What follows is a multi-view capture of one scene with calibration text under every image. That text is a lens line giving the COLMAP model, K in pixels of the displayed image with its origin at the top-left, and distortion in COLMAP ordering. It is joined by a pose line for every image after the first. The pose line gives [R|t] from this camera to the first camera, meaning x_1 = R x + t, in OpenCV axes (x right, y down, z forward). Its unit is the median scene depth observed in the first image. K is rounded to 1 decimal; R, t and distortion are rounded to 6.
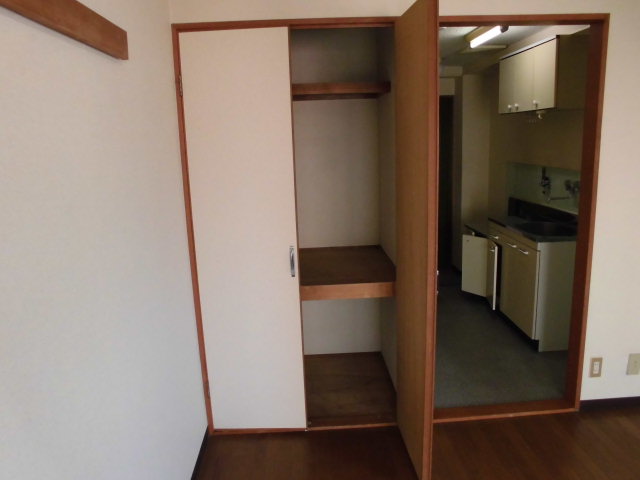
lens RADIAL K [[477.3, 0, 320.0], [0, 477.3, 240.0], [0, 0, 1]] dist [-0.005425, -0.003648]
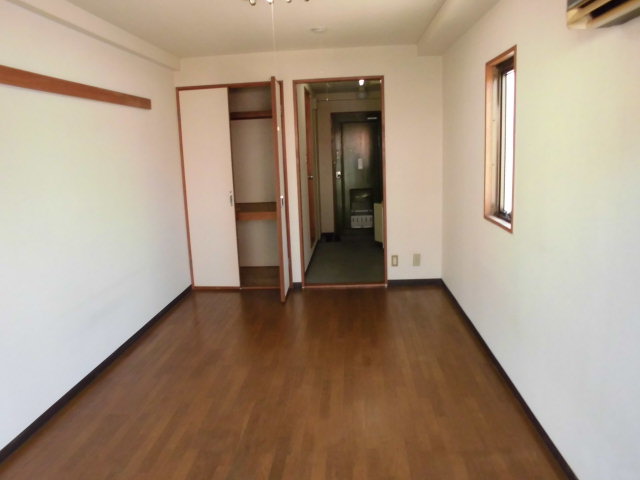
lens RADIAL K [[530.0, 0, 320.0], [0, 530.0, 240.0], [0, 0, 1]] dist [-0.008473, -0.002394]
pose [[0.991230, 0.018420, -0.130860, 0.568487], [-0.023141, 0.999132, -0.034645, 0.268786], [0.130108, 0.037369, 0.990795, -1.093629]]
